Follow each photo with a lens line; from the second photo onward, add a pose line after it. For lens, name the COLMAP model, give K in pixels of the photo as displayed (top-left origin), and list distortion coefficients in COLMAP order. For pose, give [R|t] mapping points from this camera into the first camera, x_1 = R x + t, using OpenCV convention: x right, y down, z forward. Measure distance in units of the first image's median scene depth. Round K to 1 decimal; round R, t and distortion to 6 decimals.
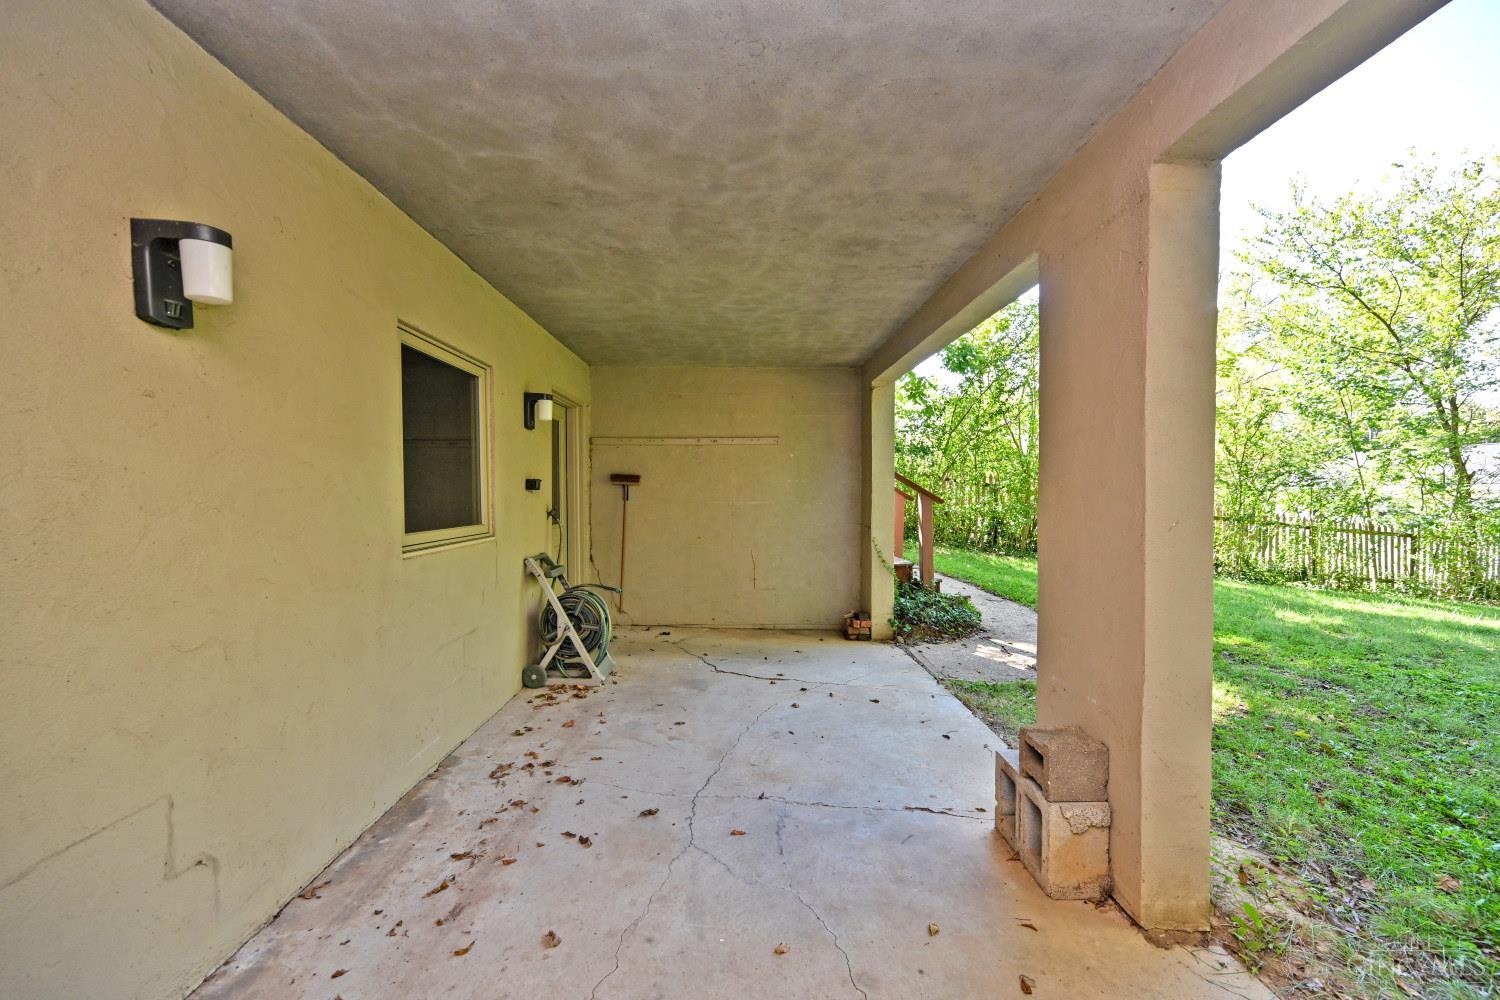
lens RADIAL K [[590.0, 0, 748.5], [0, 590.0, 501.6], [0, 0, 1]] dist [-0.001136, 0.000442]
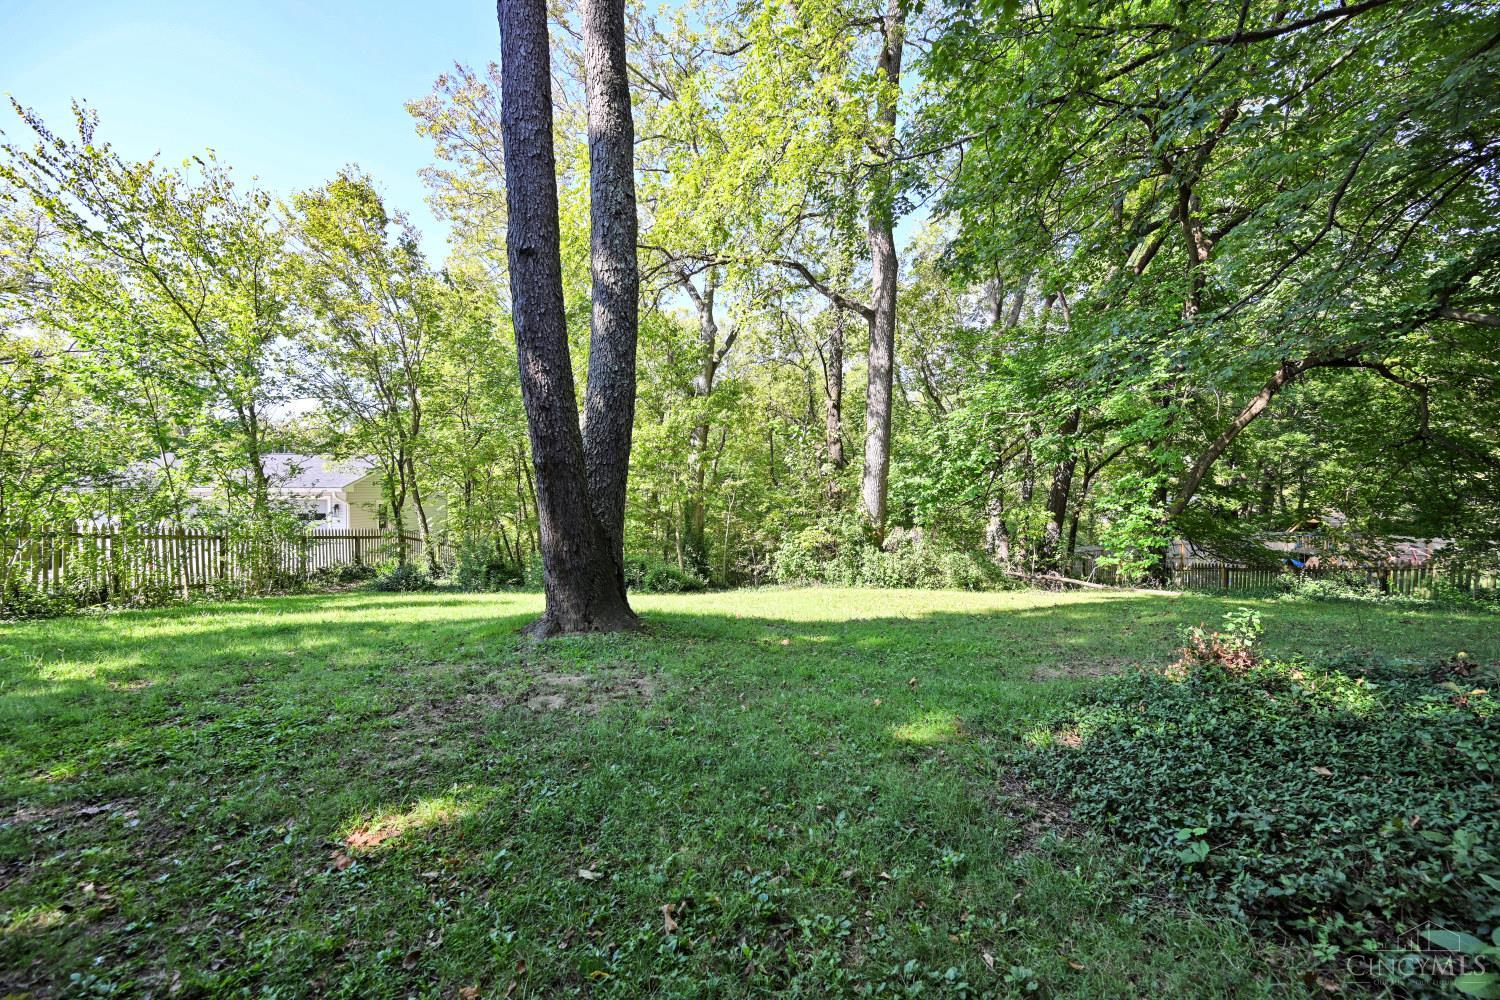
lens RADIAL K [[590.0, 0, 748.5], [0, 590.0, 501.6], [0, 0, 1]] dist [-0.001136, 0.000442]
pose [[-0.002299, -0.010297, 0.999944, 0.120948], [0.015053, 0.999833, 0.010331, -0.000202], [-0.999884, 0.015076, -0.002144, 0.103545]]
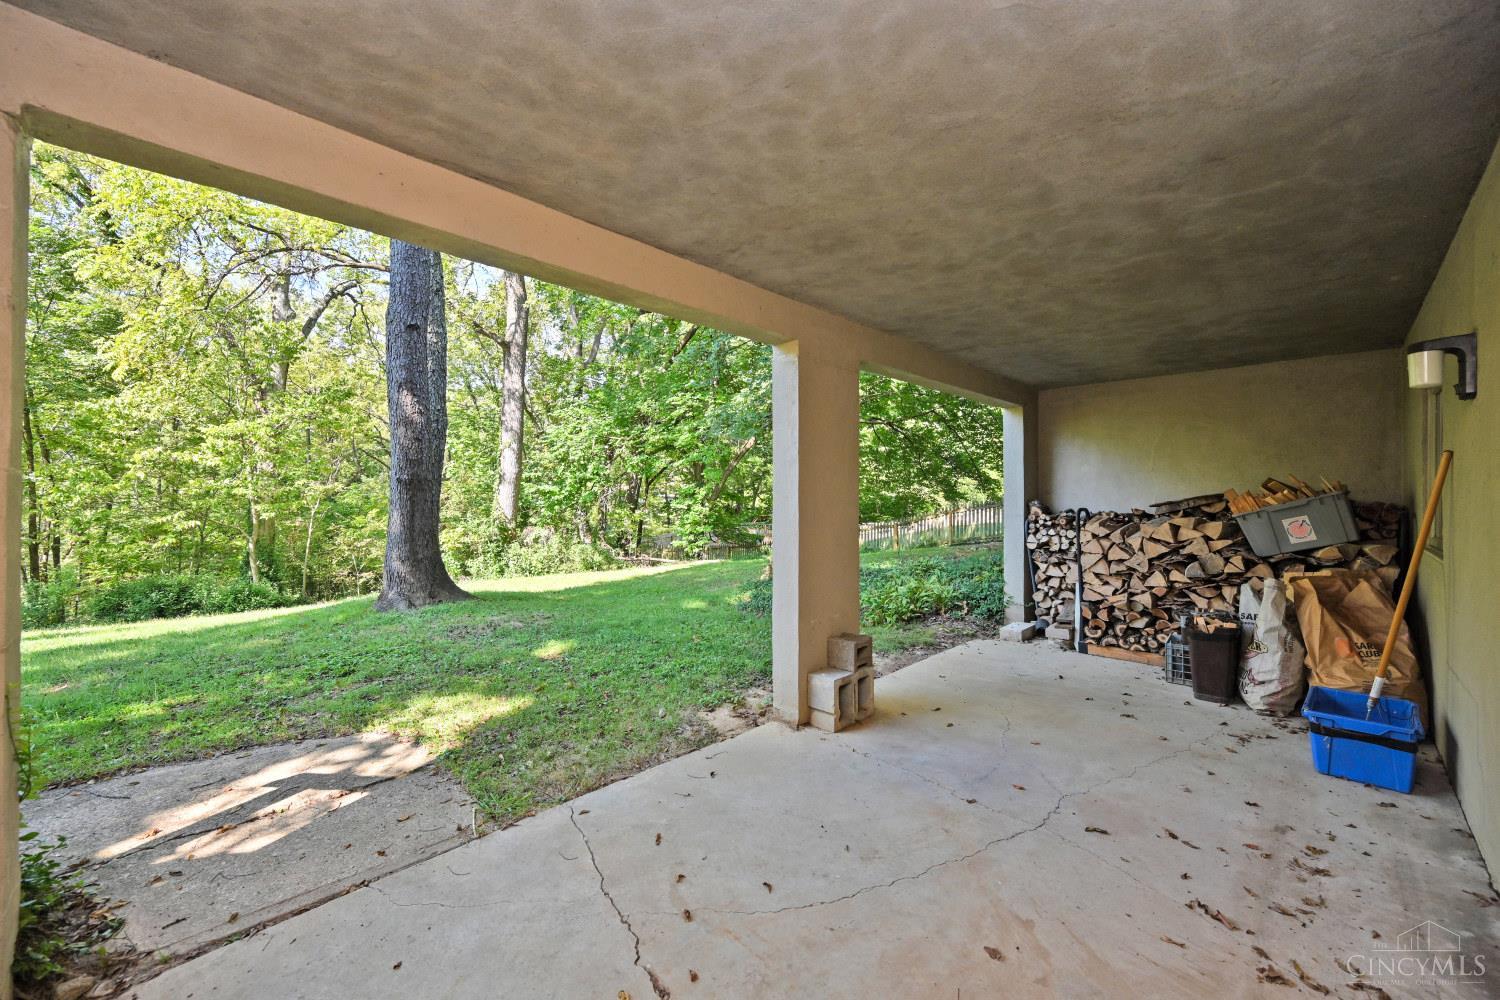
lens RADIAL K [[590.0, 0, 748.5], [0, 590.0, 501.6], [0, 0, 1]] dist [-0.001136, 0.000442]
pose [[-0.696195, -0.003141, 0.717846, -0.100555], [0.014322, 0.999731, 0.018264, -0.010828], [-0.717710, 0.022996, -0.695963, 0.448411]]
